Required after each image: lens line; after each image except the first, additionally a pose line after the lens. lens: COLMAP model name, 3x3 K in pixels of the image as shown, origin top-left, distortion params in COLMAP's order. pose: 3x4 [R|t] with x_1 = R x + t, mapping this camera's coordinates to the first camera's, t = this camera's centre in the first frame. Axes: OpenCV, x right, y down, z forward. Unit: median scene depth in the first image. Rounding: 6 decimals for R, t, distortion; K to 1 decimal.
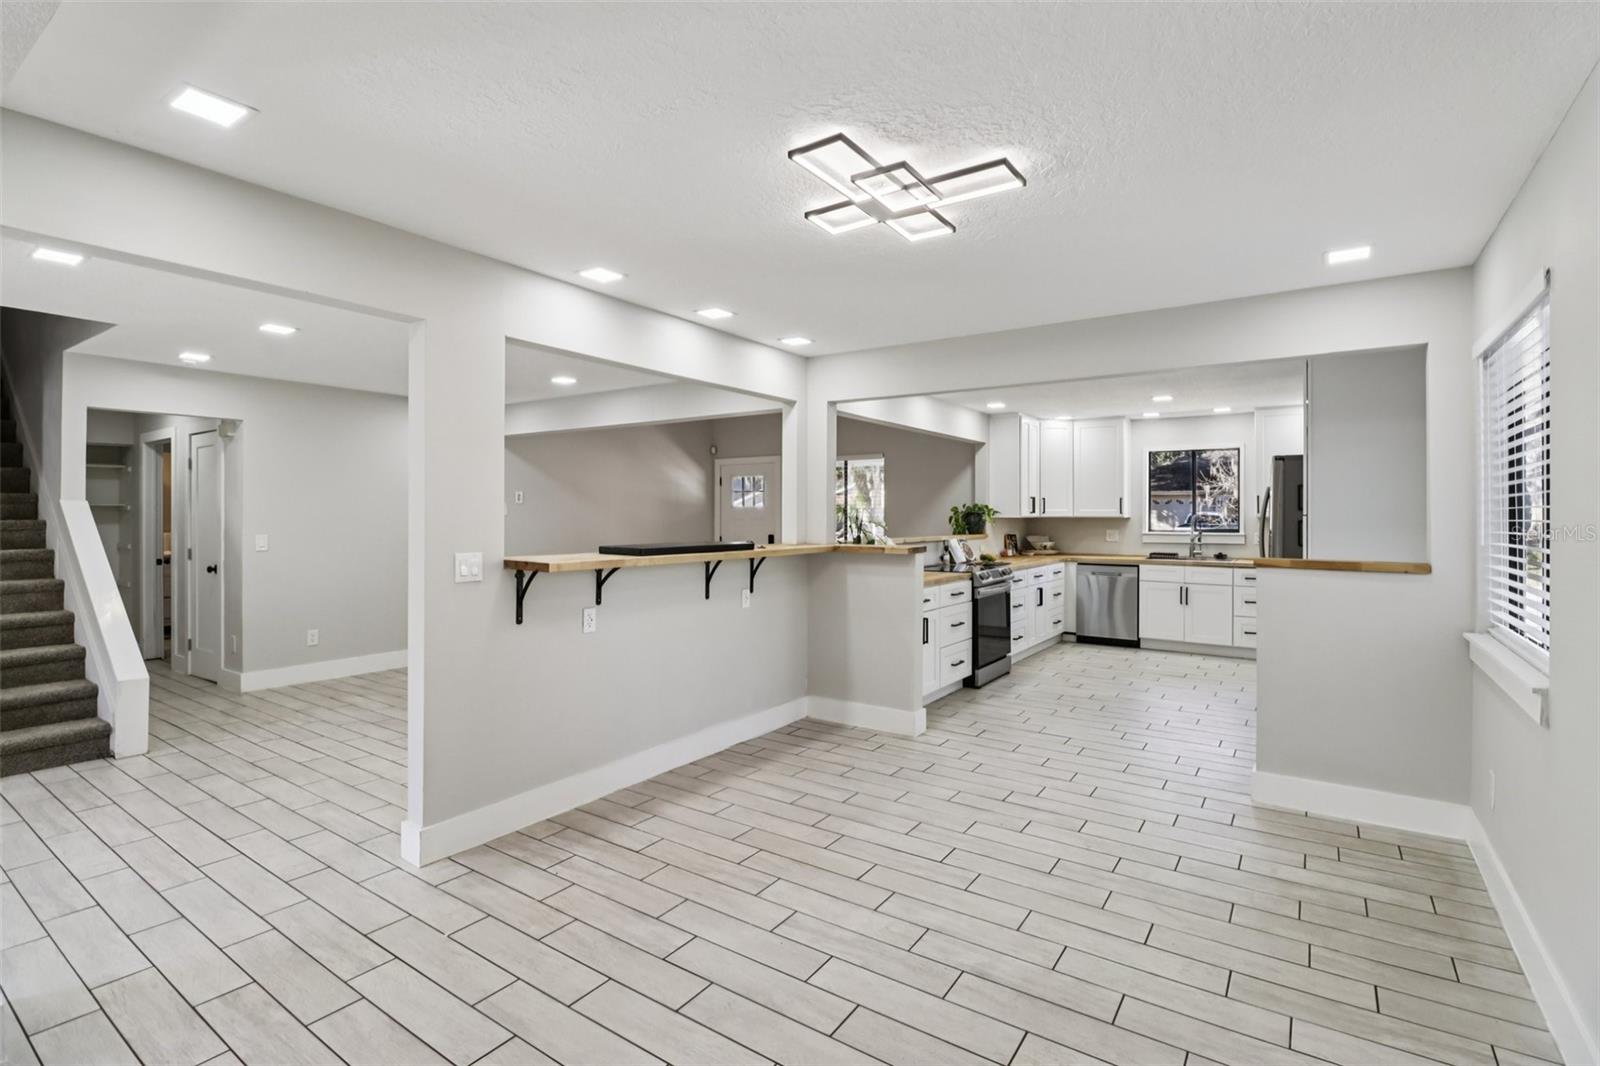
lens RADIAL K [[749.3, 0, 801.5], [0, 749.3, 513.2], [0, 0, 1]] dist [0.003033, -0.014462]
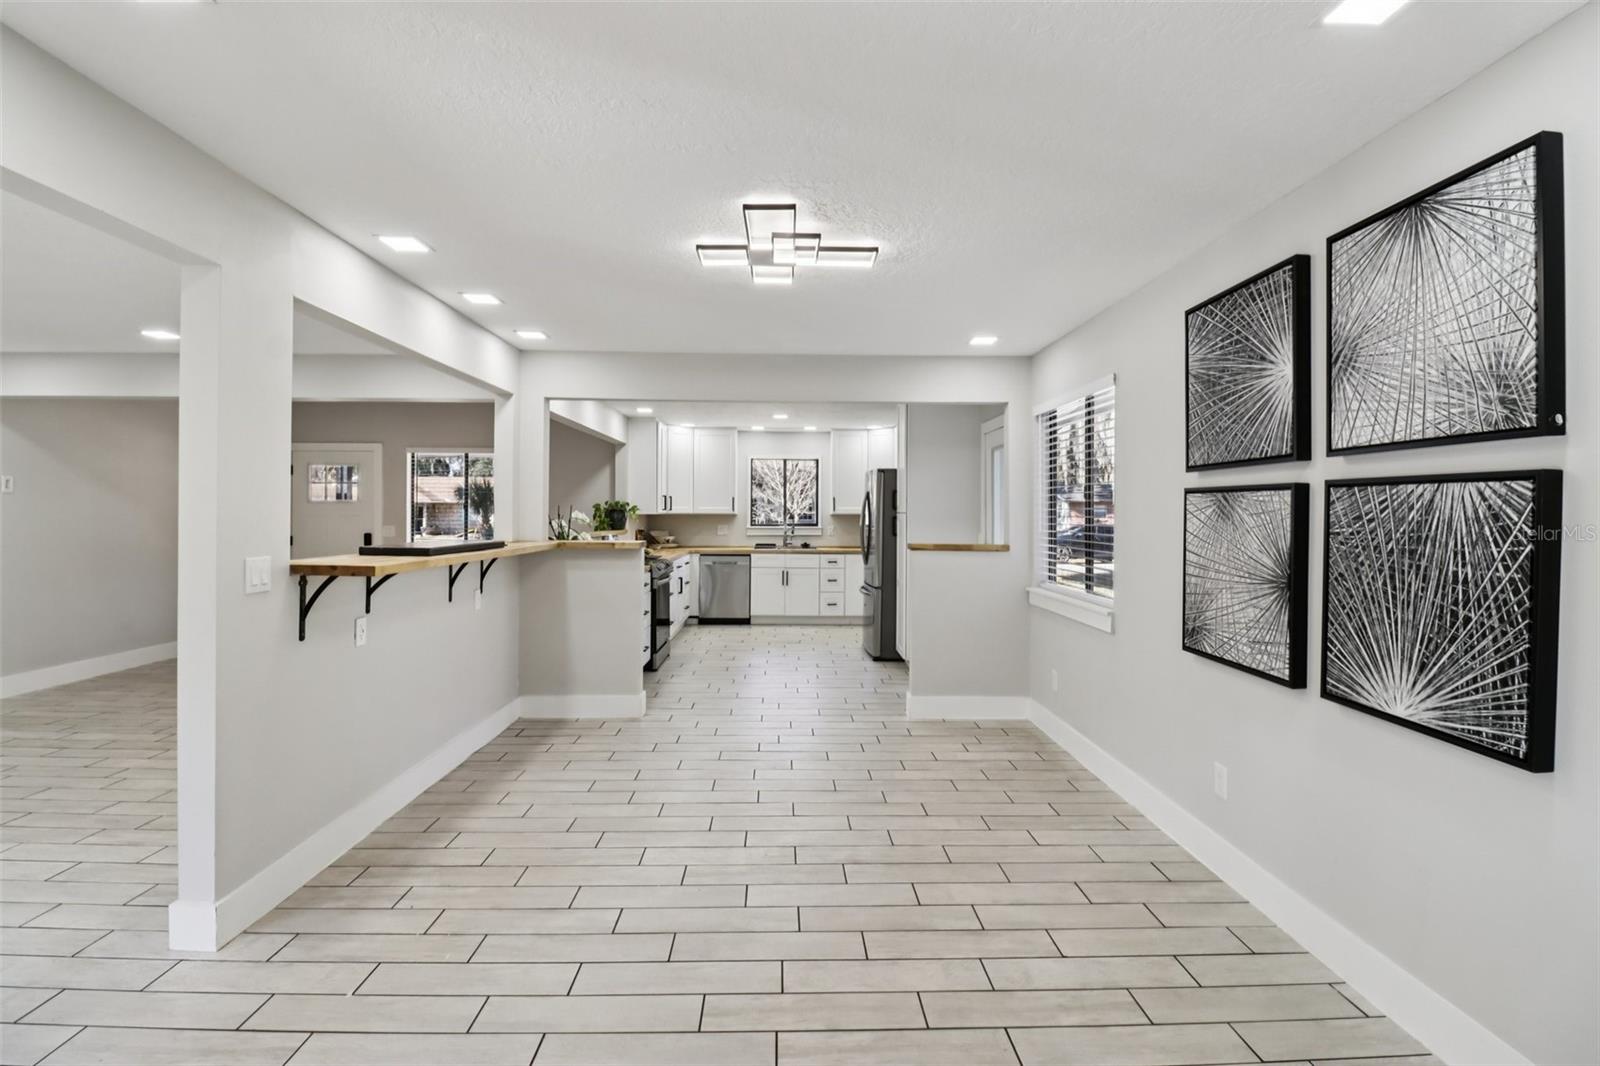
lens RADIAL K [[745.1, 0, 801.3], [0, 745.1, 510.0], [0, 0, 1]] dist [0.002582, -0.014466]
pose [[0.809692, 0.004779, 0.586835, -0.194103], [-0.005280, 0.999986, -0.000858, -0.000293], [-0.586831, -0.002404, 0.809706, -0.001151]]
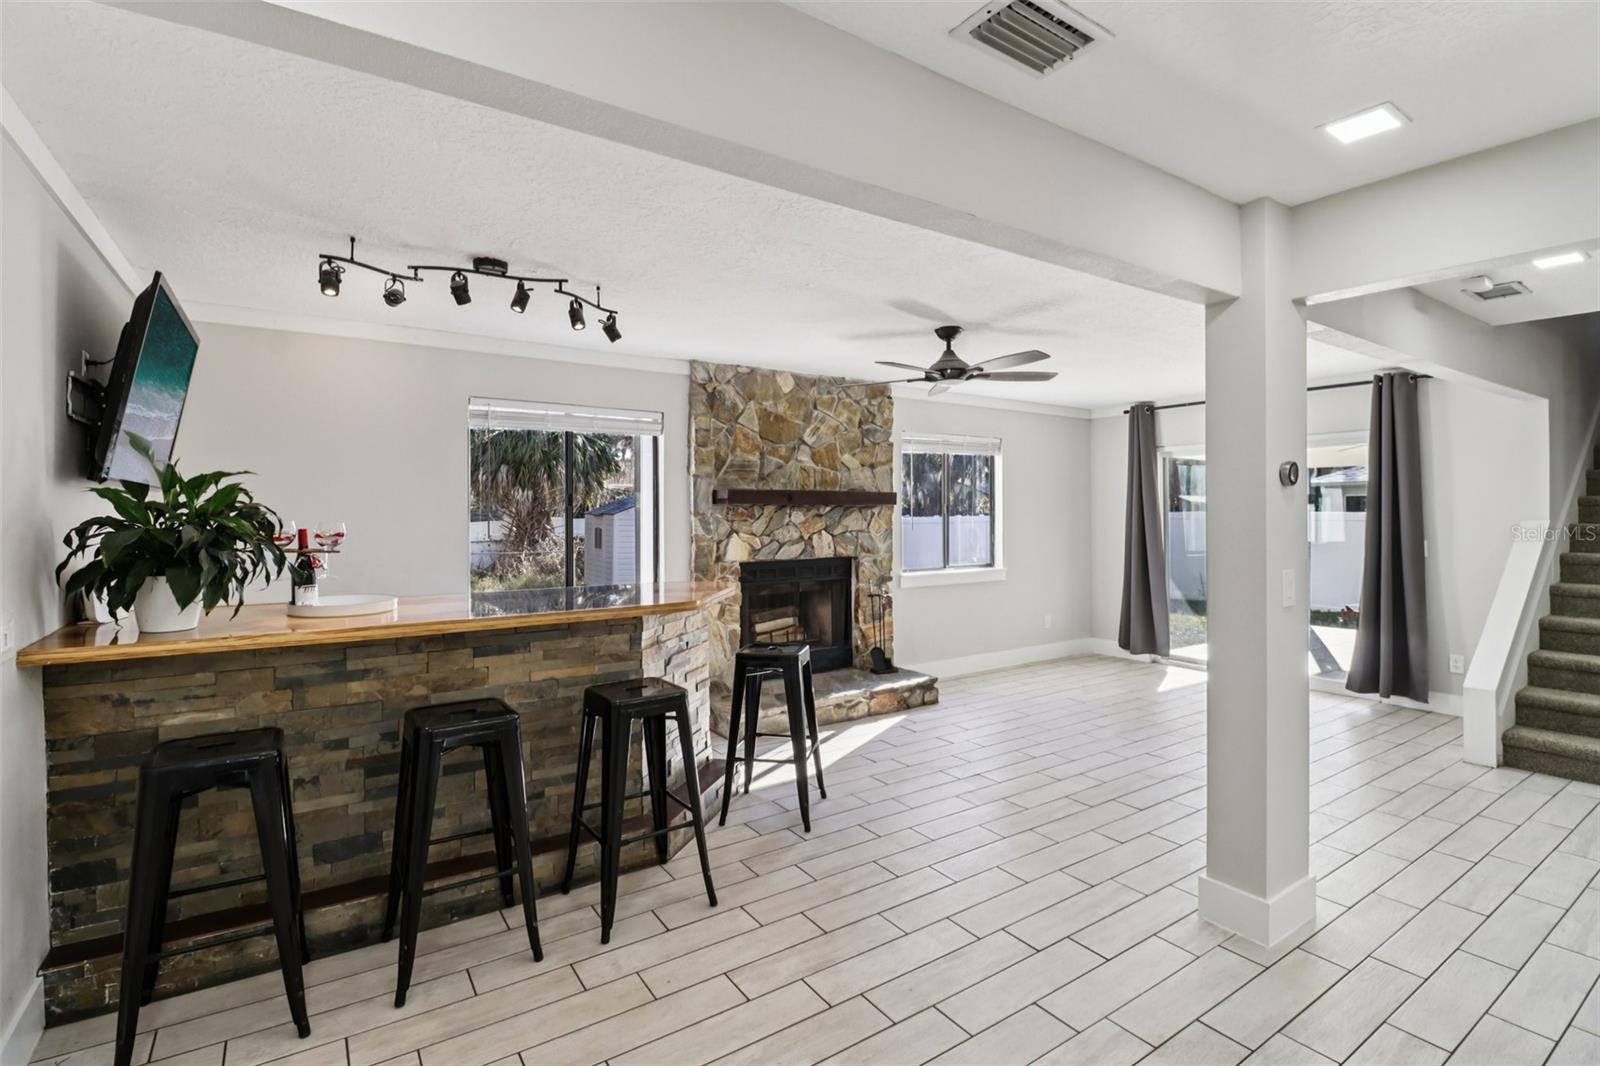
lens RADIAL K [[742.5, 0, 802.2], [0, 742.5, 507.6], [0, 0, 1]] dist [0.003390, -0.014539]
pose [[-0.368484, -0.002970, -0.929629, 0.112987], [0.001219, 0.999992, -0.003678, -0.007405], [0.929633, -0.002488, -0.368478, 0.182806]]
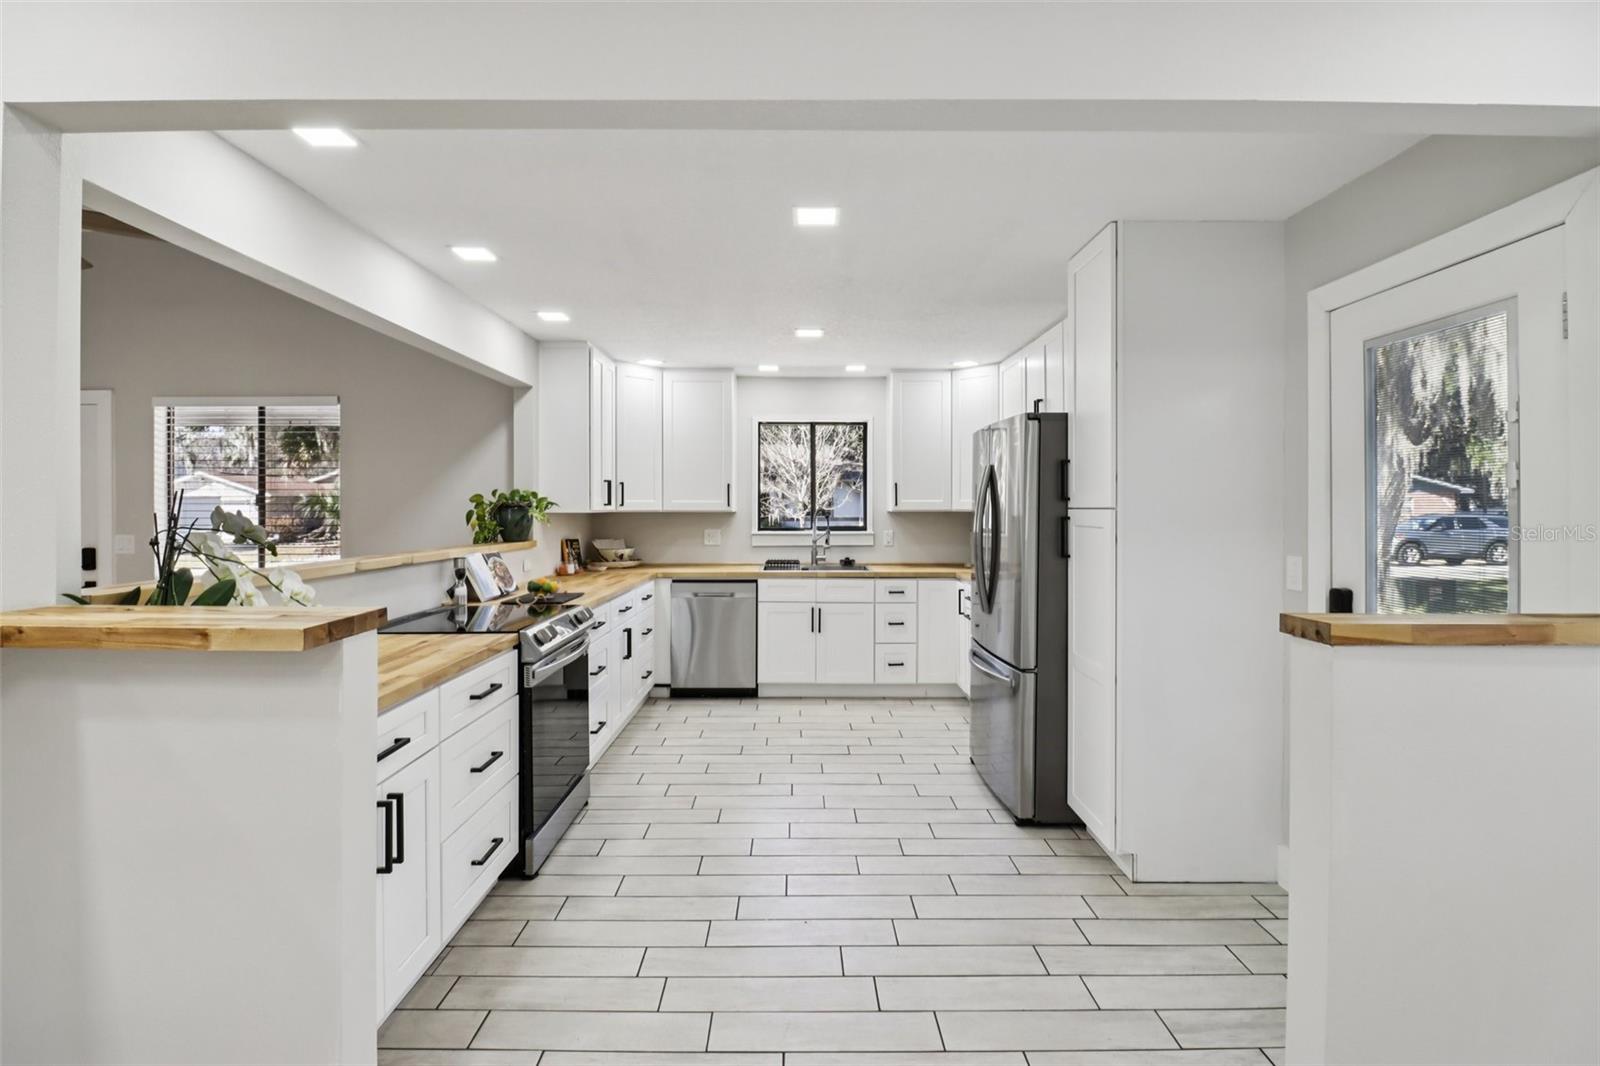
lens RADIAL K [[758.0, 0, 800.4], [0, 758.0, 506.8], [0, 0, 1]] dist [0.005293, -0.016424]
pose [[0.821144, 0.000206, 0.570720, 0.087062], [-0.000470, 1.000000, 0.000316, 0.000911], [-0.570720, -0.000528, 0.821144, 0.434838]]
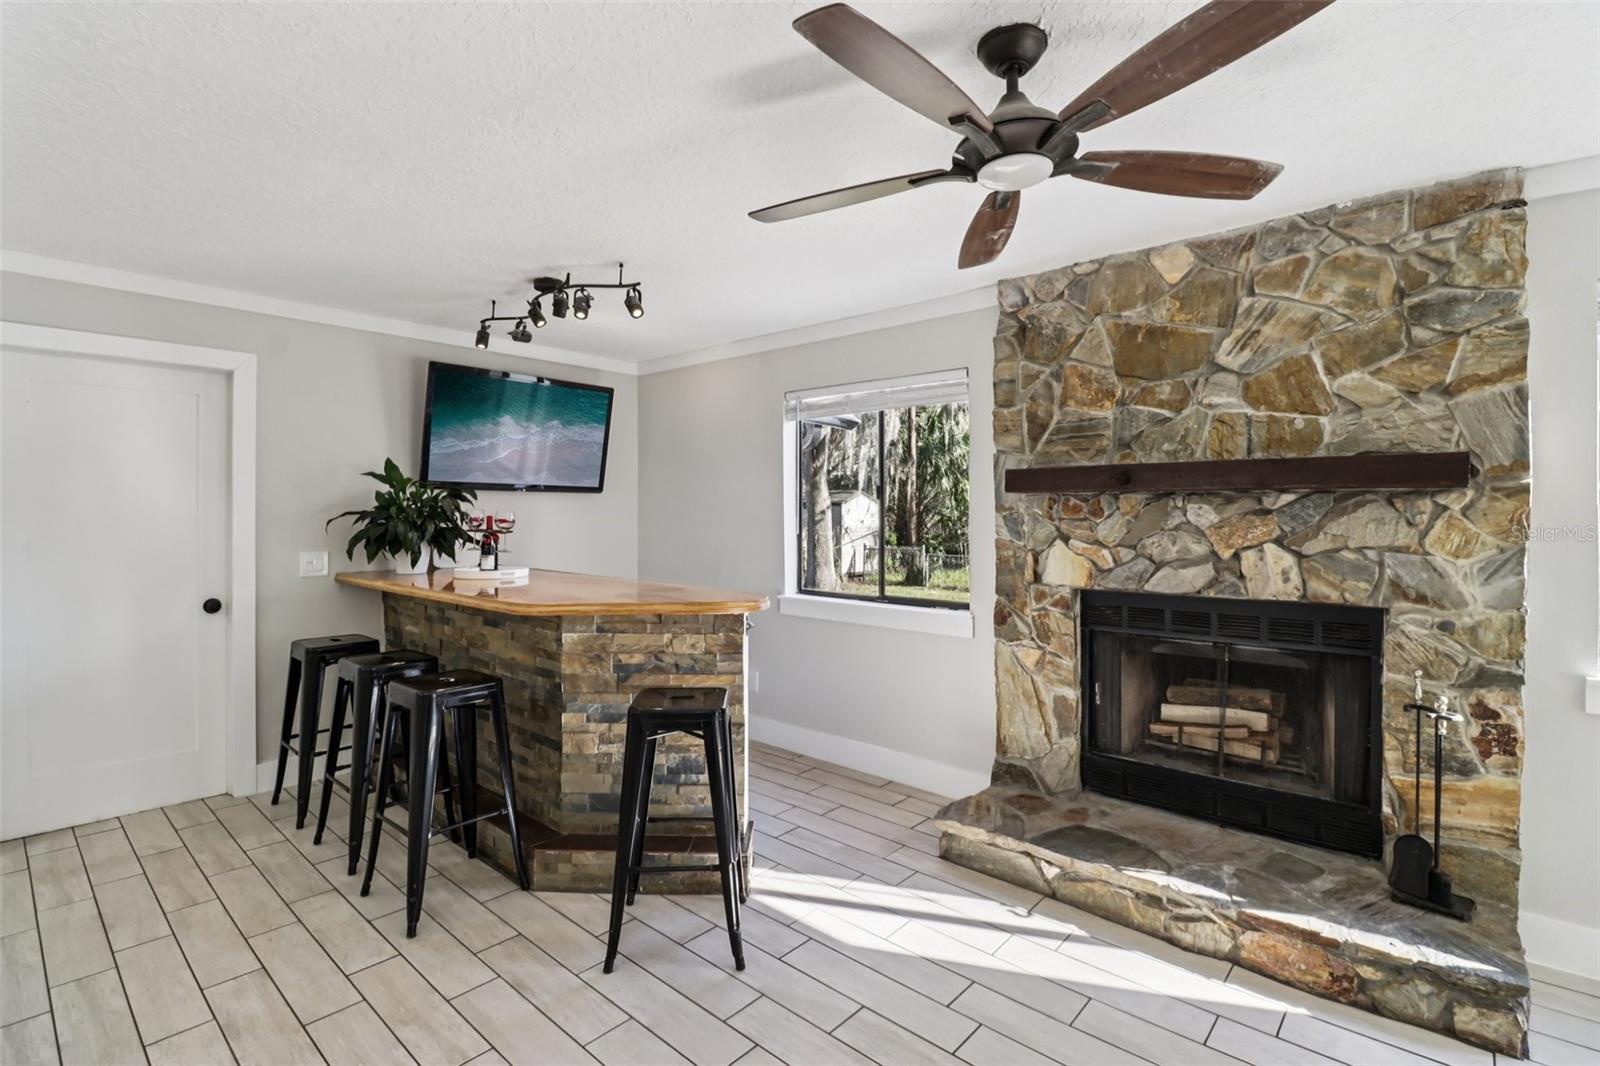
lens RADIAL K [[745.1, 0, 801.3], [0, 745.1, 510.0], [0, 0, 1]] dist [0.002582, -0.014466]
pose [[-0.992775, -0.001478, 0.119979, -0.444961], [-0.002010, 0.999989, -0.004319, -0.000545], [-0.119971, -0.004529, -0.992767, 0.319281]]
